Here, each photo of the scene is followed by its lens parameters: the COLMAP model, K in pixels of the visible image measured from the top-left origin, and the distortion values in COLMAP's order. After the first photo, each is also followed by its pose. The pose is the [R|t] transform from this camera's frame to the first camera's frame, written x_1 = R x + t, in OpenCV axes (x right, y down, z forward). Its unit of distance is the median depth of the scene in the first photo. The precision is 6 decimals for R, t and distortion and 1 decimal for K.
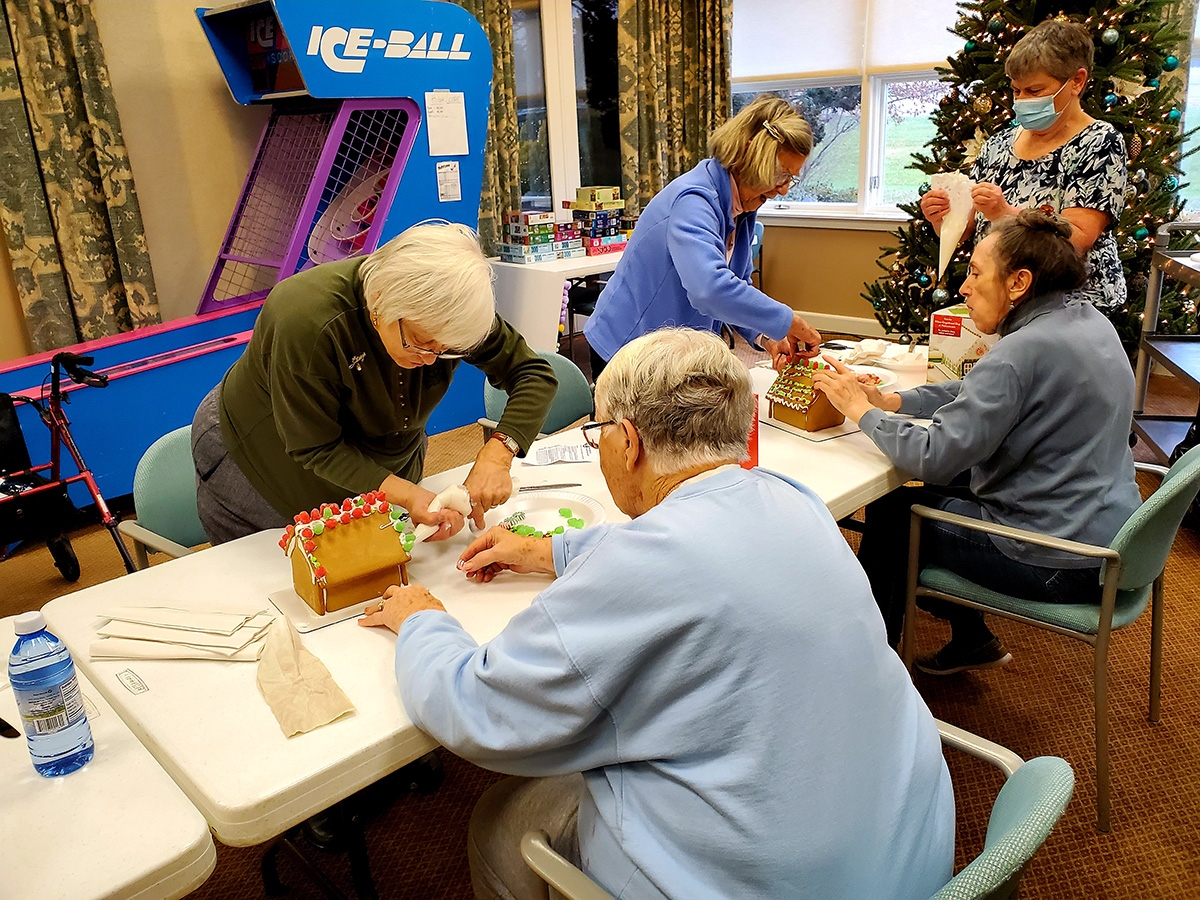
lens RADIAL K [[979.9, 0, 570.6], [0, 979.9, 450.3], [0, 0, 1]] dist [0.019141, 0.012370]
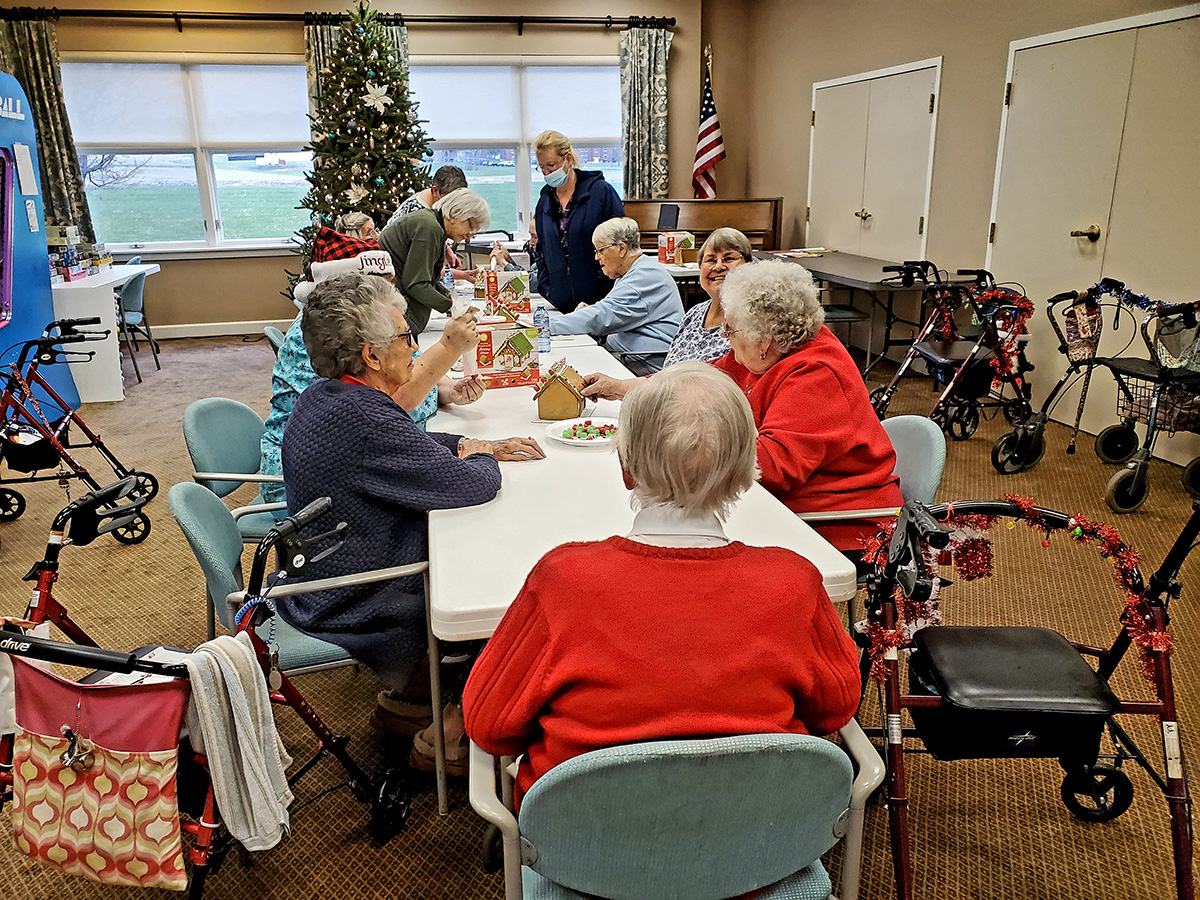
lens RADIAL K [[913.2, 0, 598.5], [0, 913.2, 469.3], [0, 0, 1]] dist [-0.007091, 0.005218]
pose [[0.575875, -0.221119, 0.787067, -0.703250], [0.244036, 0.965331, 0.092646, 0.105947], [-0.780266, 0.138720, 0.609870, -0.222962]]
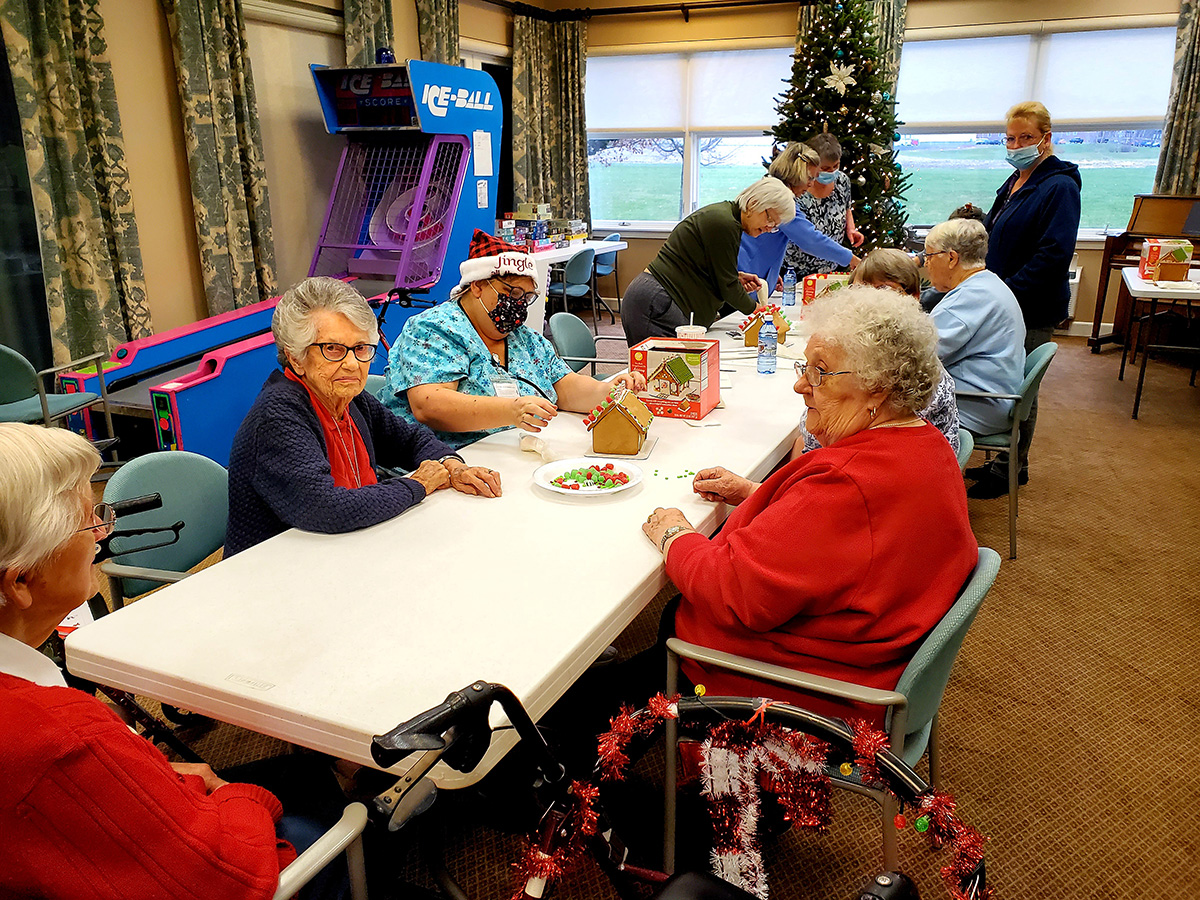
lens RADIAL K [[932.8, 0, 600.0], [0, 932.8, 450.0], [0, 0, 1]] dist [-0.003737, 0.008990]
pose [[0.938345, -0.066296, 0.339283, -0.454265], [0.073947, 0.997215, -0.009656, 0.122889], [-0.337698, 0.034149, 0.940635, -0.318101]]
